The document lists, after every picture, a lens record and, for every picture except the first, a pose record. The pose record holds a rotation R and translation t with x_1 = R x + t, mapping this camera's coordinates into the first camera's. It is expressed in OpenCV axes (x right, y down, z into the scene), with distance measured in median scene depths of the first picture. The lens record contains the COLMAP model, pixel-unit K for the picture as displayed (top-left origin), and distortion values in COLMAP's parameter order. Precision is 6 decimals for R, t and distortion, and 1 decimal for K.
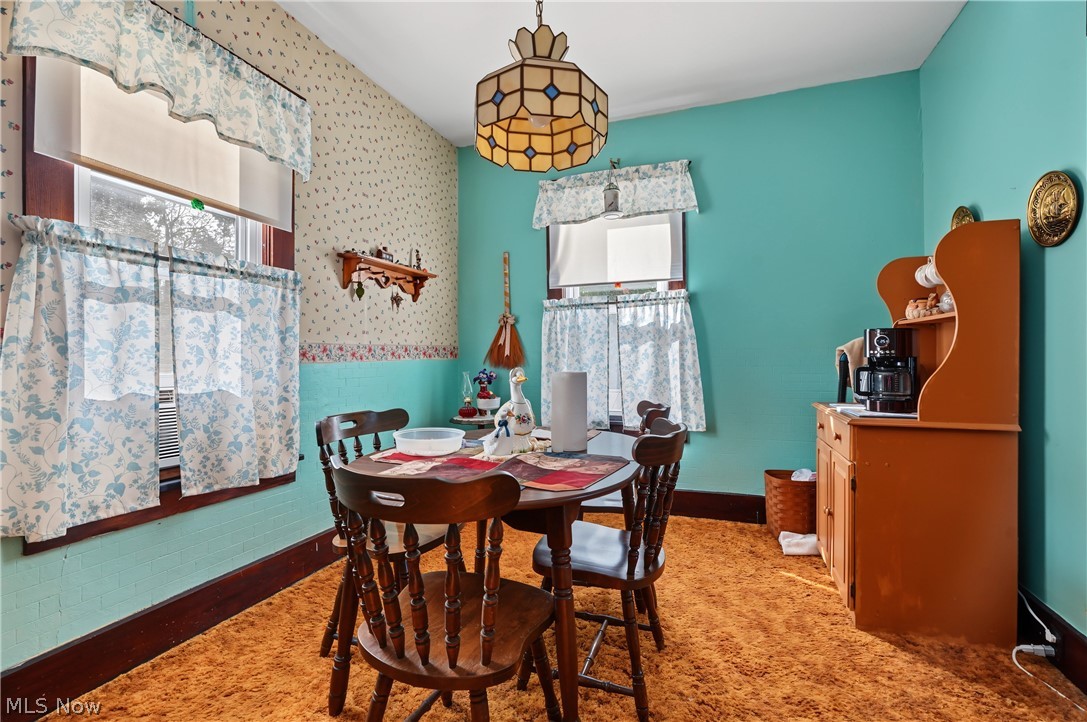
lens RADIAL K [[498.6, 0, 539.4], [0, 498.6, 357.6], [0, 0, 1]] dist [-0.003047, 0.000100]
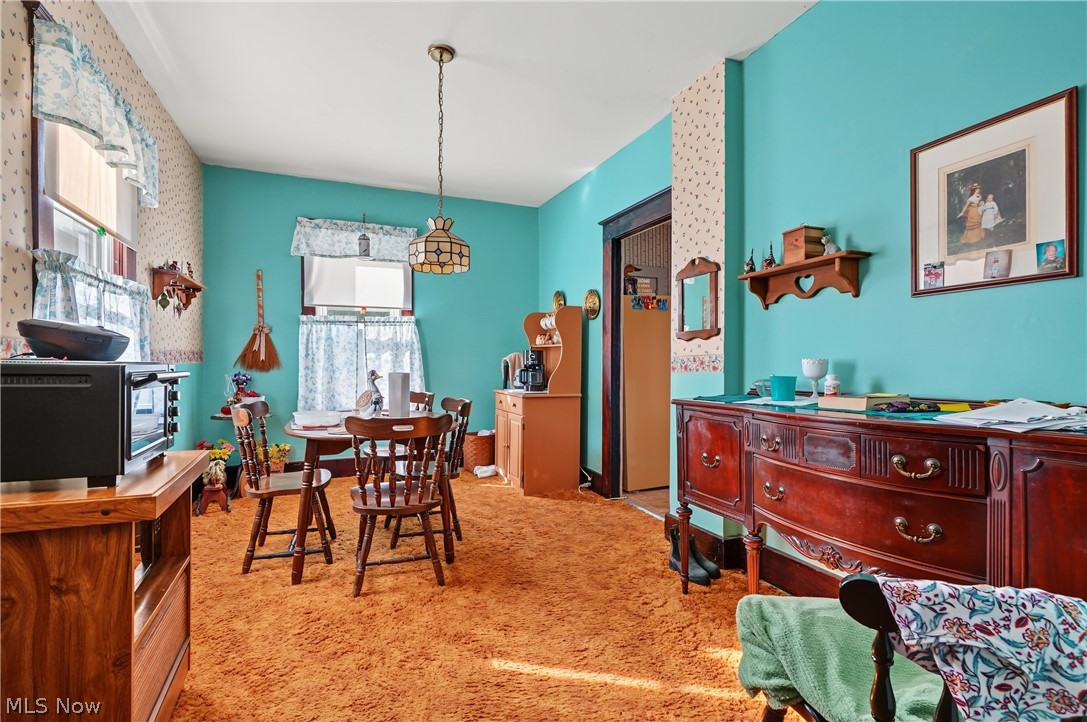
lens RADIAL K [[498.6, 0, 544.4], [0, 498.6, 364.3], [0, 0, 1]] dist [-0.003047, 0.000100]
pose [[0.729893, 0.004549, 0.683546, -0.421398], [-0.010333, 0.999937, 0.004379, -0.006622], [-0.683483, -0.010259, 0.729894, -0.328784]]
